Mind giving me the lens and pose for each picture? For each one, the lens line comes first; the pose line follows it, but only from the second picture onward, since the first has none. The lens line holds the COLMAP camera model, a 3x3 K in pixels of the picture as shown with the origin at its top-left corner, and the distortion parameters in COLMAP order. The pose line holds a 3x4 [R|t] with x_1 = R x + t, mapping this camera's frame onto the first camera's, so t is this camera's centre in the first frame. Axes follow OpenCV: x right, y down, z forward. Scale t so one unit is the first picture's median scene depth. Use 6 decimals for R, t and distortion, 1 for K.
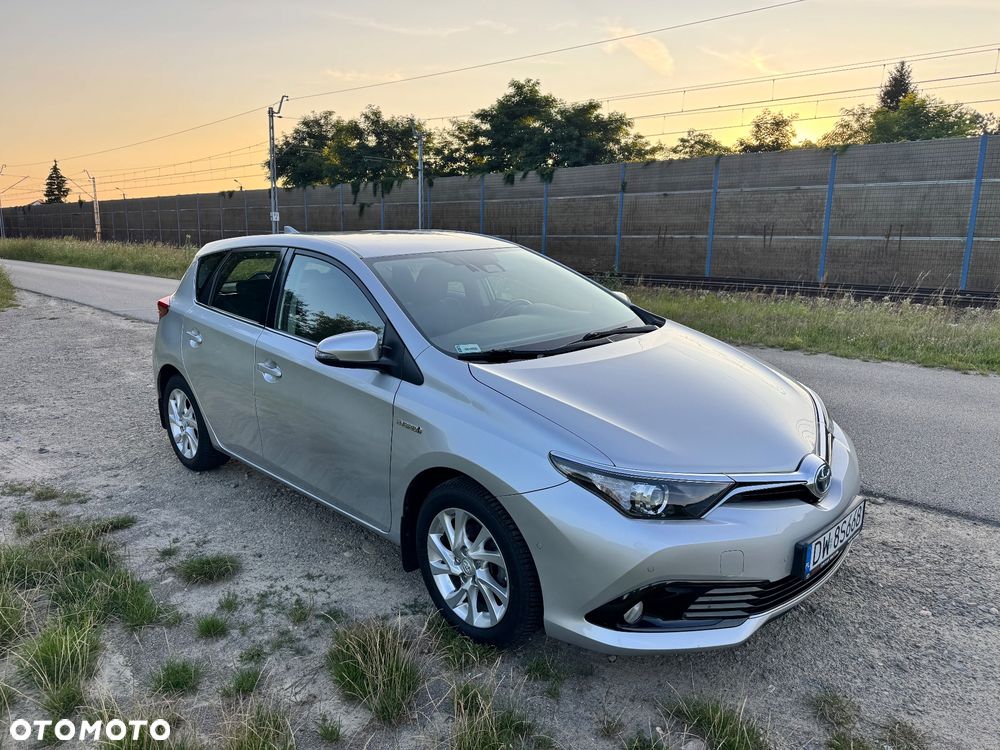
lens RADIAL K [[704.3, 0, 495.0], [0, 704.3, 381.1], [0, 0, 1]] dist [0.068130, -0.086275]
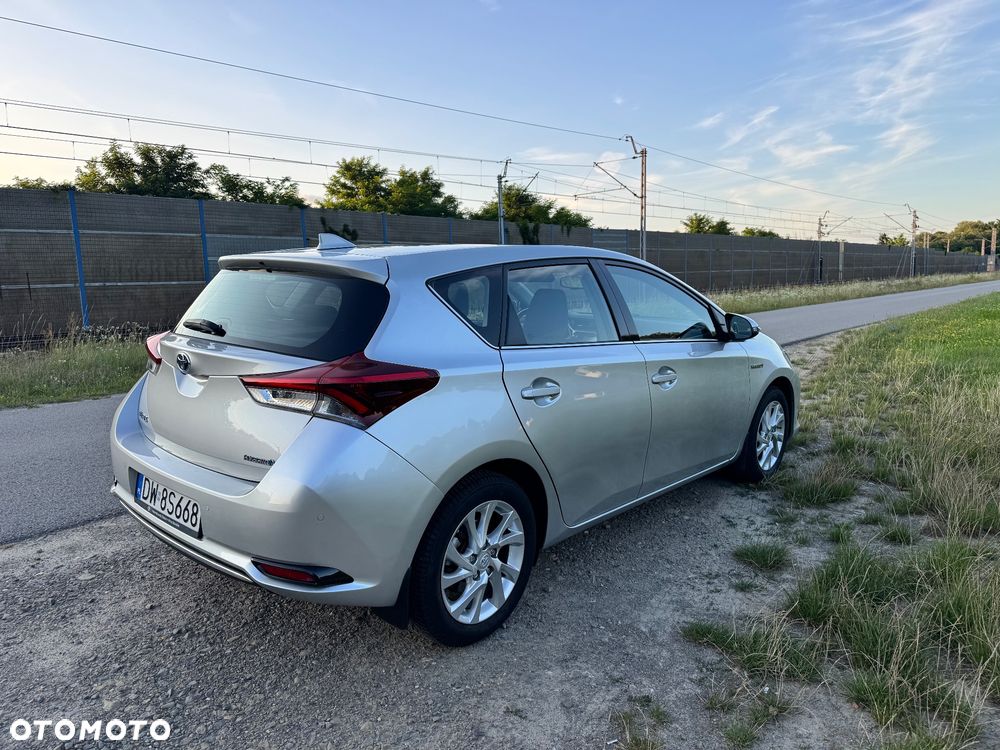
lens RADIAL K [[703.1, 0, 498.5], [0, 703.1, 379.5], [0, 0, 1]] dist [0.064635, -0.078529]
pose [[-0.063229, -0.148820, 0.986841, -0.152007], [0.226091, 0.960975, 0.159405, -0.026668], [-0.972052, 0.233194, -0.027115, 0.149321]]
